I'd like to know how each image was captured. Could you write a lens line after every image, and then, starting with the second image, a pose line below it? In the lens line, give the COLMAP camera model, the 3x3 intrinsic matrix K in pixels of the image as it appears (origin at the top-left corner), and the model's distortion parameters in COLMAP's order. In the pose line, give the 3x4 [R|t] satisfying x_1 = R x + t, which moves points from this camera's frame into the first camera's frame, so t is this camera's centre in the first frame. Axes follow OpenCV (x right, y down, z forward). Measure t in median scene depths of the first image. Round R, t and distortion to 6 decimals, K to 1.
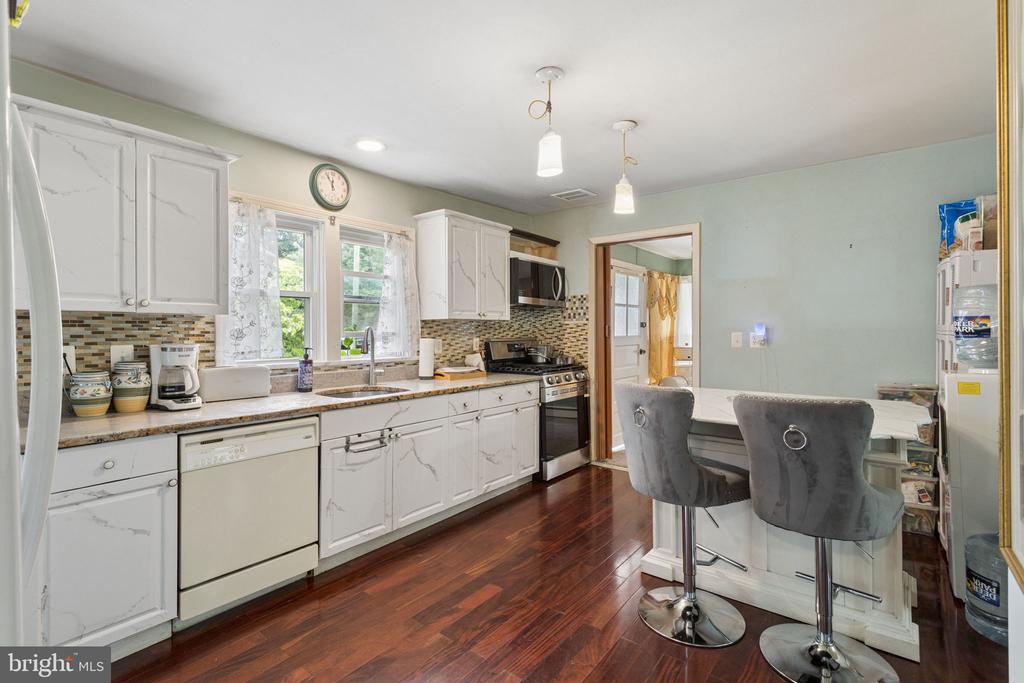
lens RADIAL K [[483.7, 0, 503.9], [0, 483.7, 331.1], [0, 0, 1]] dist [0.002097, 0.000398]
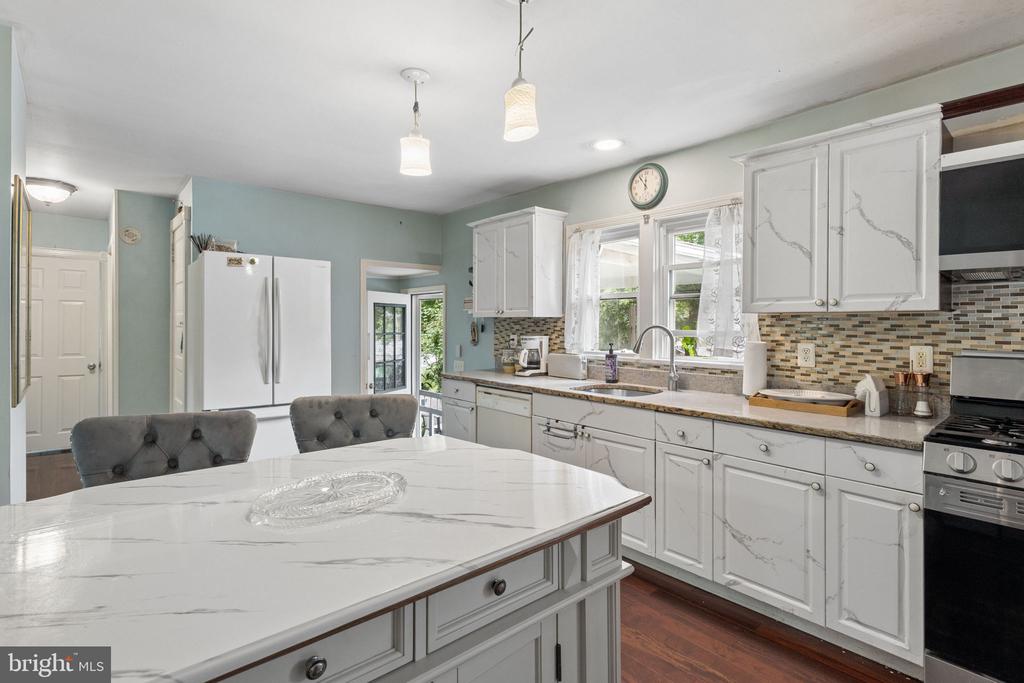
lens RADIAL K [[494.5, 0, 512.4], [0, 494.5, 324.7], [0, 0, 1]] dist [-0.000113, -0.000198]
pose [[-0.173967, 0.000790, -0.984751, 0.703049], [-0.007063, 0.999973, 0.002050, -0.009198], [0.984726, 0.007312, -0.173957, 0.902361]]
